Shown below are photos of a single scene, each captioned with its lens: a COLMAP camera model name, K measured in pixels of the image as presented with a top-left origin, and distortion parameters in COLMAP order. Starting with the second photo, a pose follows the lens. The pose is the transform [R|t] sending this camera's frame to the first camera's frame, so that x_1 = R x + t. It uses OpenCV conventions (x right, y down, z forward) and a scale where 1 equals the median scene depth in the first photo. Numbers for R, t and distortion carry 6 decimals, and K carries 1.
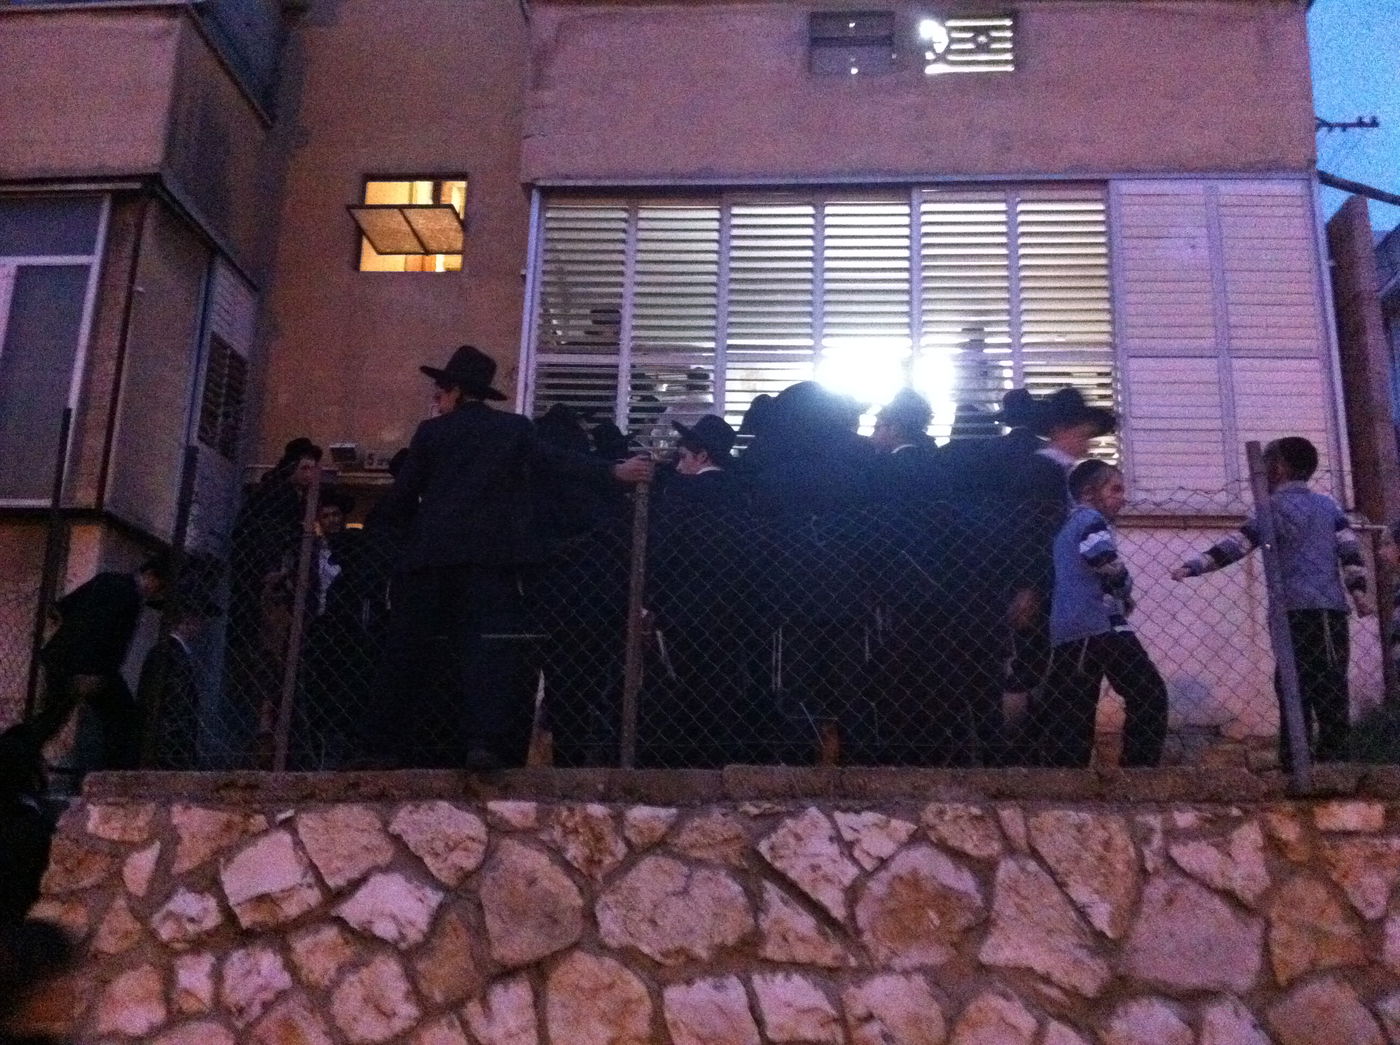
lens RADIAL K [[1293.4, 0, 700.0], [0, 1293.4, 522.5], [0, 0, 1]] dist [0.062784, -0.221348]
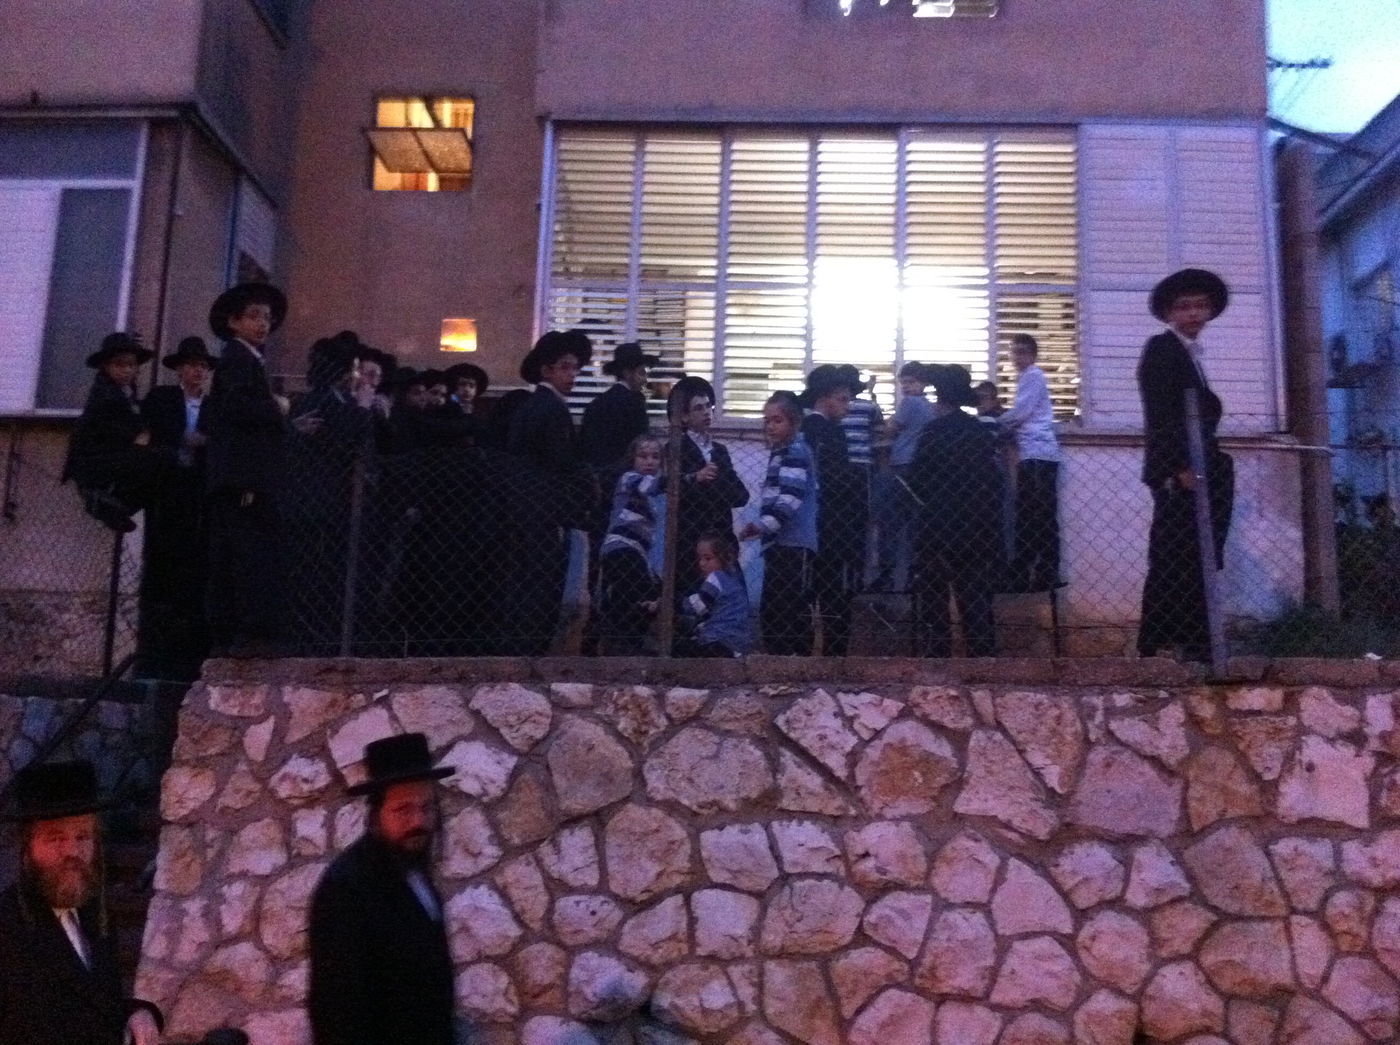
lens RADIAL K [[1293.4, 0, 700.0], [0, 1293.4, 522.5], [0, 0, 1]] dist [0.062784, -0.221348]
pose [[0.999512, 0.007058, 0.030425, -0.064219], [-0.009648, 0.996263, 0.085827, -0.040073], [-0.029705, -0.086078, 0.995845, -0.196293]]
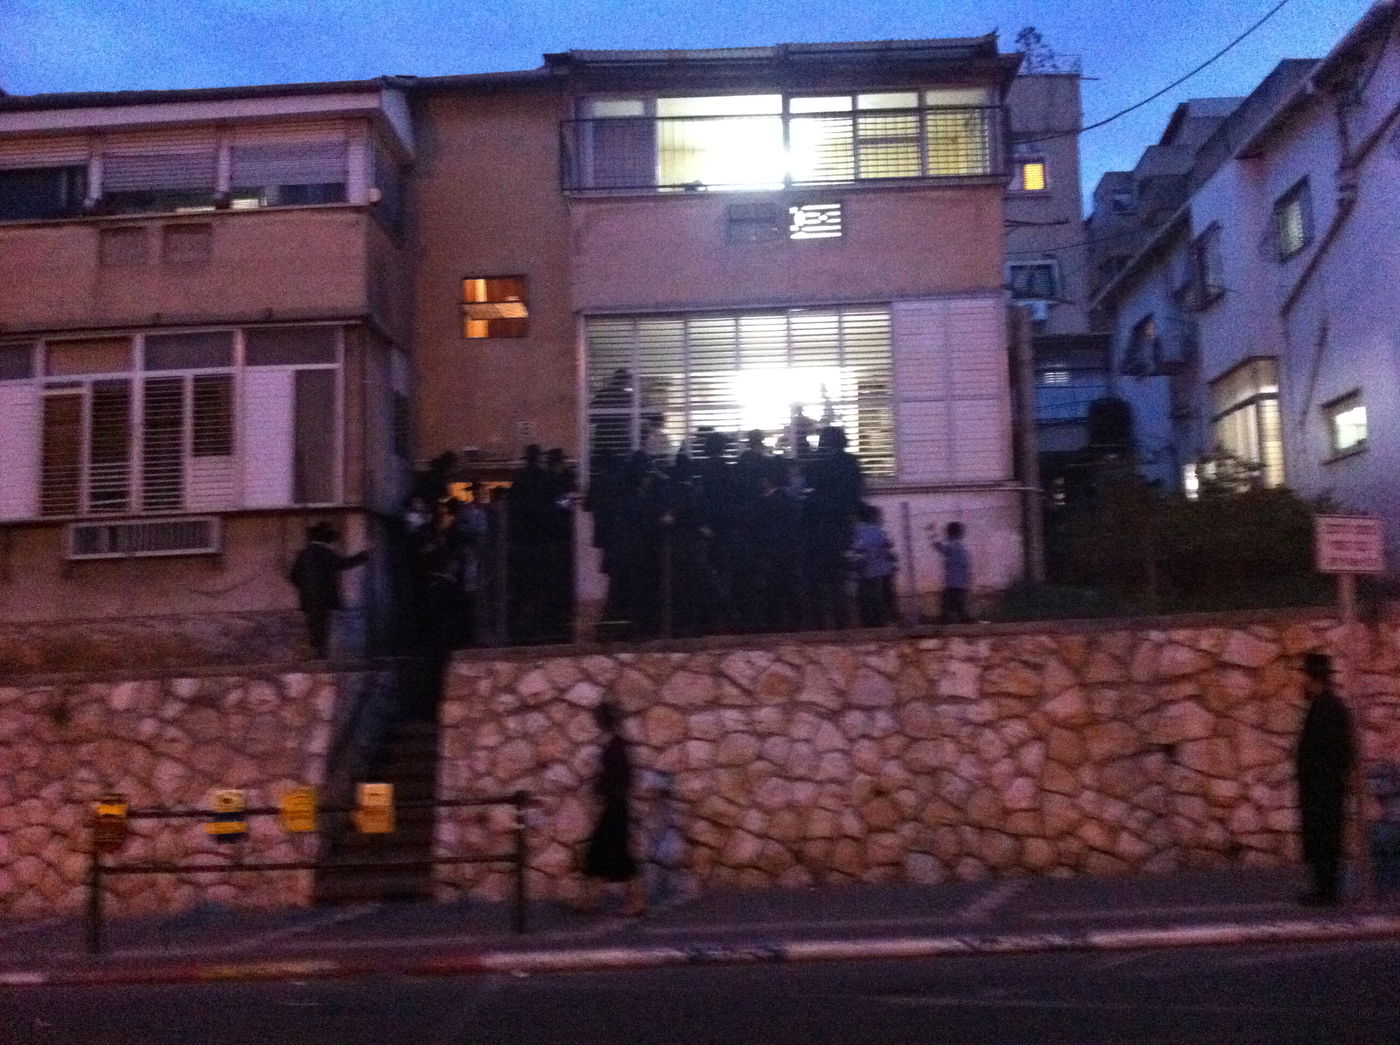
lens RADIAL K [[1293.4, 0, 700.0], [0, 1293.4, 522.5], [0, 0, 1]] dist [0.062784, -0.221348]
pose [[0.998166, -0.050706, 0.033066, -0.067182], [0.045251, 0.987829, 0.148814, -0.447756], [-0.040209, -0.147045, 0.988312, -1.622714]]
